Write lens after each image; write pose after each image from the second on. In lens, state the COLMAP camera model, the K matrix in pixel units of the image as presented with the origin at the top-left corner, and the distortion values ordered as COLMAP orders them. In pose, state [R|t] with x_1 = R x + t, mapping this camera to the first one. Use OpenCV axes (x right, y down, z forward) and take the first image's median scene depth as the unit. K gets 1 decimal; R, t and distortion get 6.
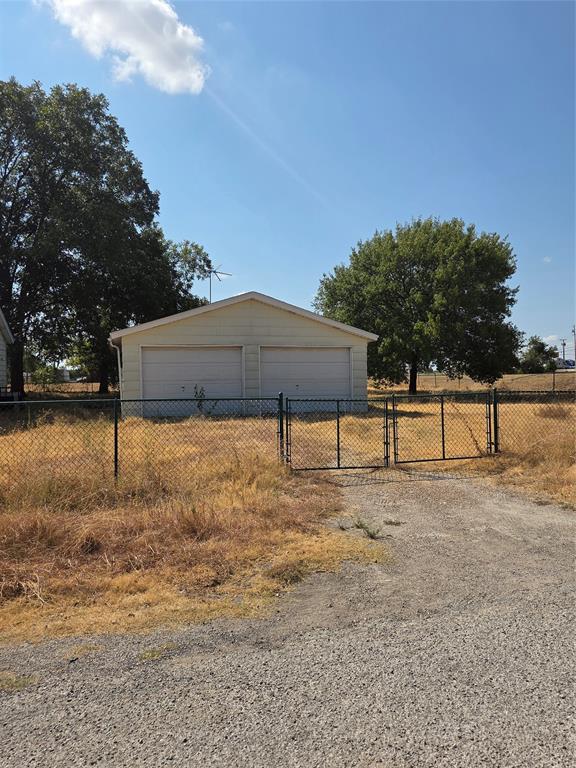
lens RADIAL K [[570.1, 0, 288.0], [0, 570.1, 384.0], [0, 0, 1]] dist [0.040518, -0.000817]
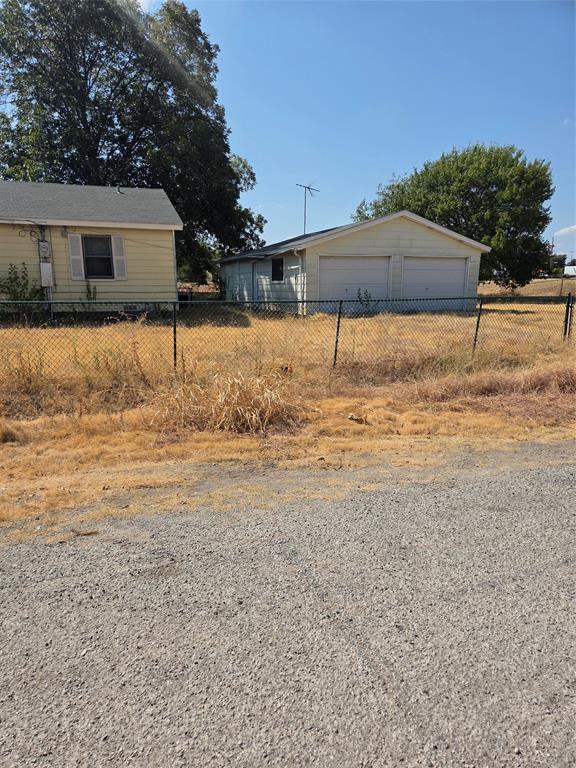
lens RADIAL K [[511.0, 0, 288.0], [0, 511.0, 384.0], [0, 0, 1]] dist [0.003404, -0.000227]
pose [[0.992734, -0.021393, 0.118416, -0.322417], [-0.000811, 0.982857, 0.184367, 0.001365], [-0.120330, -0.183123, 0.975698, -0.070389]]
